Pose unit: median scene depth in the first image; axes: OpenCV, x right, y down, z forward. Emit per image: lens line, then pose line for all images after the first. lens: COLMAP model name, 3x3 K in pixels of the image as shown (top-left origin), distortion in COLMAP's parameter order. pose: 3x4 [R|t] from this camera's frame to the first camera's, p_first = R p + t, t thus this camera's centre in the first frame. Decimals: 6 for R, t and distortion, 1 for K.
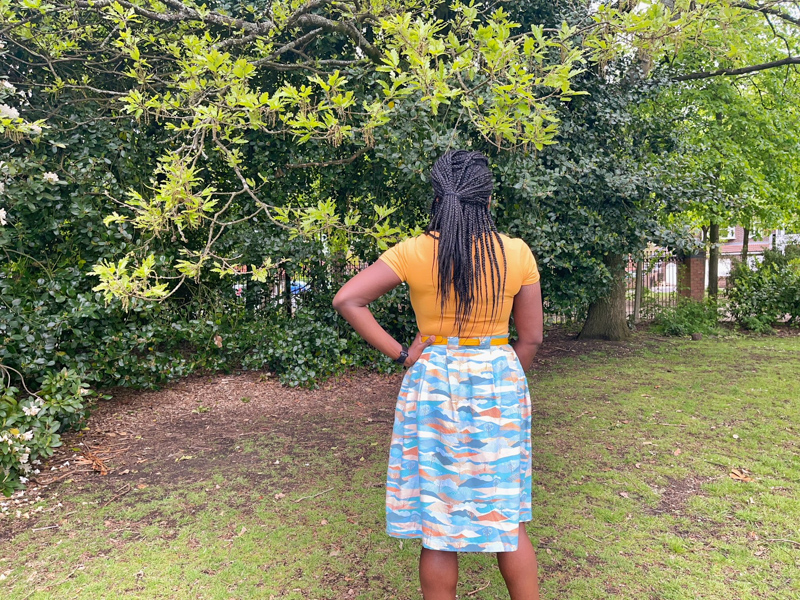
lens RADIAL K [[609.8, 0, 399.8], [0, 609.8, 301.5], [0, 0, 1]] dist [0.081089, -0.111799]
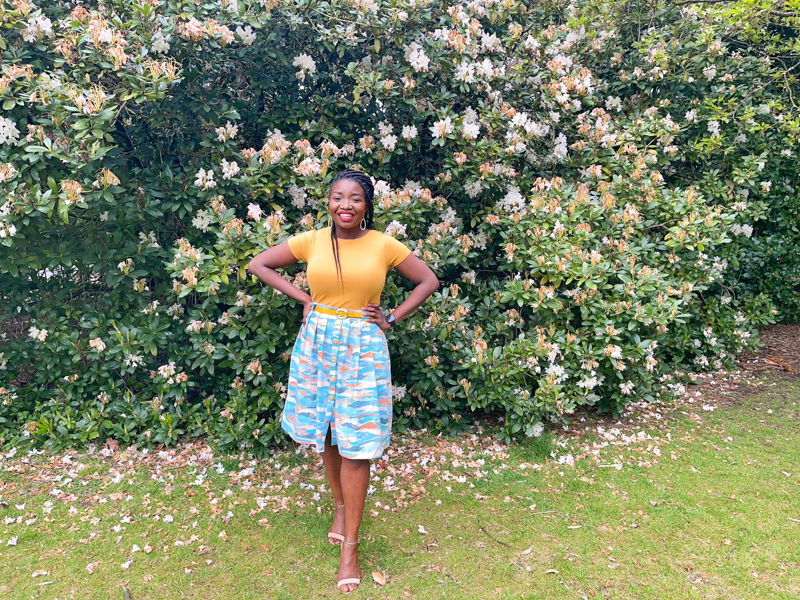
lens RADIAL K [[609.8, 0, 399.8], [0, 609.8, 301.5], [0, 0, 1]] dist [0.081089, -0.111799]
pose [[0.690262, 0.141561, -0.709577, -0.127609], [-0.070805, 0.989183, 0.128464, 0.008290], [0.720087, -0.038432, 0.692819, -0.536428]]
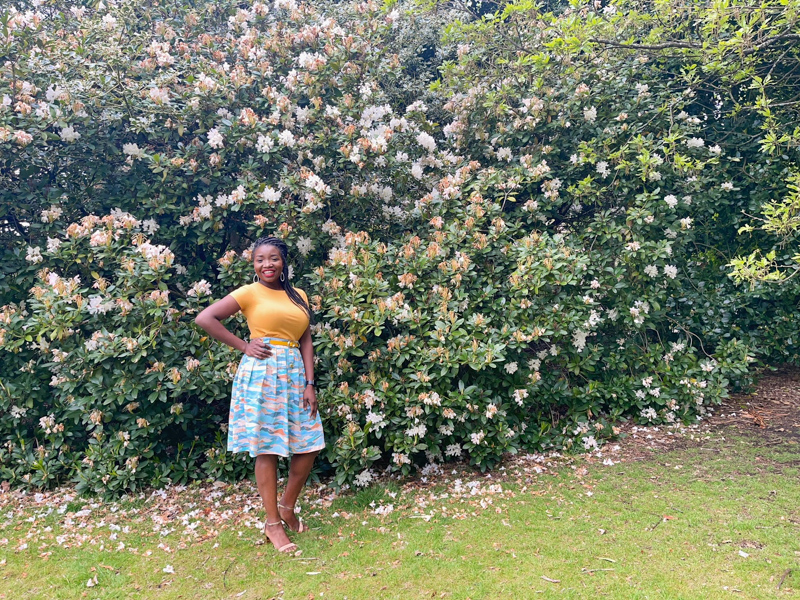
lens RADIAL K [[609.8, 0, 399.8], [0, 609.8, 301.5], [0, 0, 1]] dist [0.081089, -0.111799]
pose [[0.517980, 0.037085, -0.854588, 0.169686], [-0.015893, 0.999305, 0.033732, 0.003667], [0.855245, -0.003890, 0.518210, -0.218233]]
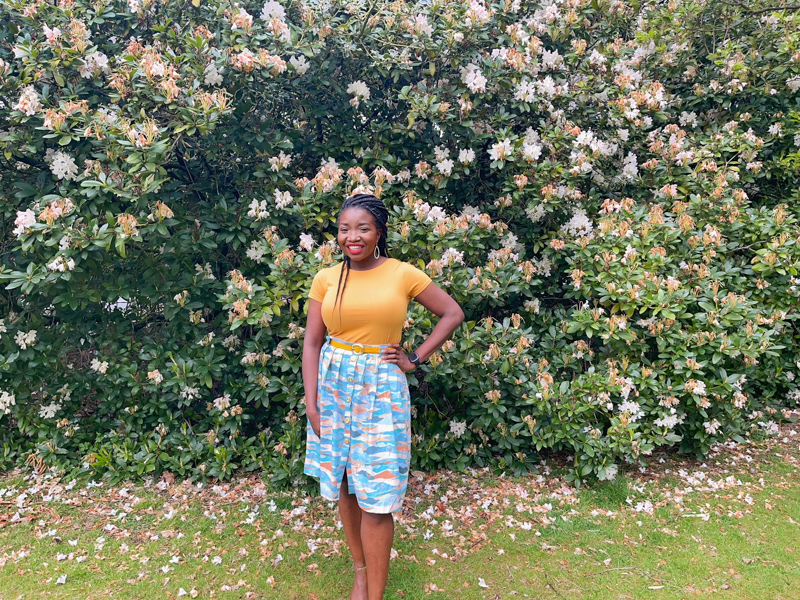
lens RADIAL K [[609.8, 0, 399.8], [0, 609.8, 301.5], [0, 0, 1]] dist [0.081089, -0.111799]
pose [[0.611537, 0.105369, -0.784168, -0.147910], [-0.053461, 0.994331, 0.091916, 0.006985], [0.789408, -0.014288, 0.613703, -0.504439]]
